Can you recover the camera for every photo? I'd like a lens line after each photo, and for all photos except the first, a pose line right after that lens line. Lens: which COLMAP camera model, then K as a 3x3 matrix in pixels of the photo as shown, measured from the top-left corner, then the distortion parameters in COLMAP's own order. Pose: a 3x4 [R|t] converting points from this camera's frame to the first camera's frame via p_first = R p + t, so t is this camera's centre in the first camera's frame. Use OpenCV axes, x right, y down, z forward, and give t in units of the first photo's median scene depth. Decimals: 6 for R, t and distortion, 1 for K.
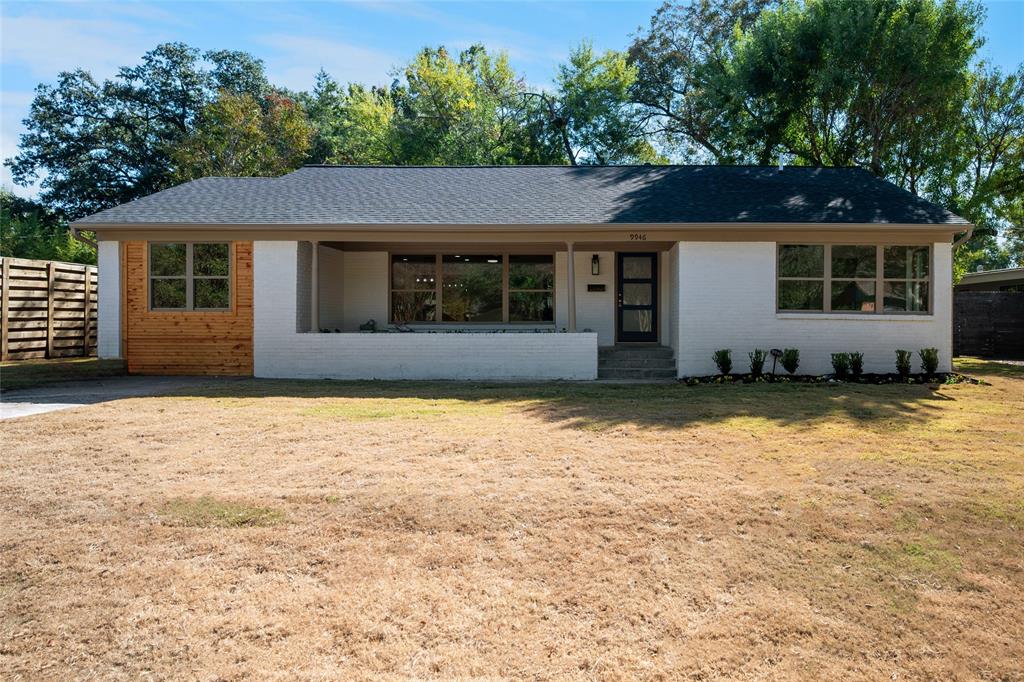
lens RADIAL K [[683.5, 0, 506.2], [0, 683.5, 316.7], [0, 0, 1]] dist [-0.000807, -0.000040]
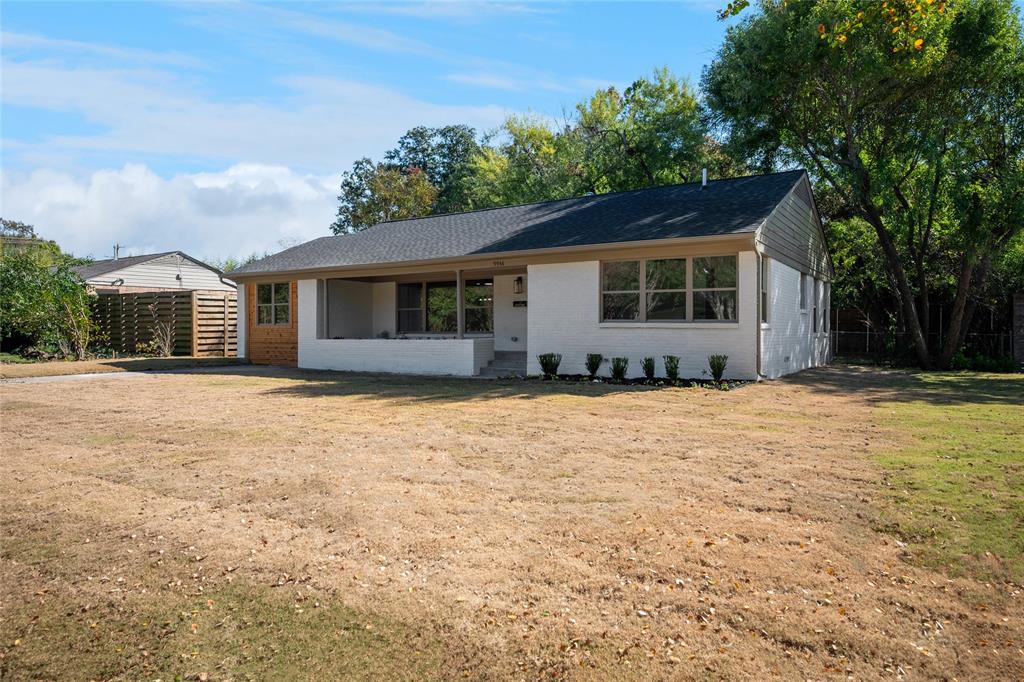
lens RADIAL K [[641.6, 0, 514.4], [0, 641.6, 337.9], [0, 0, 1]] dist [0.034868, 0.000282]
pose [[0.848091, 0.002163, -0.529845, 0.826412], [0.007448, 0.999844, 0.016002, 0.001422], [0.529797, -0.017518, 0.847943, 0.009624]]
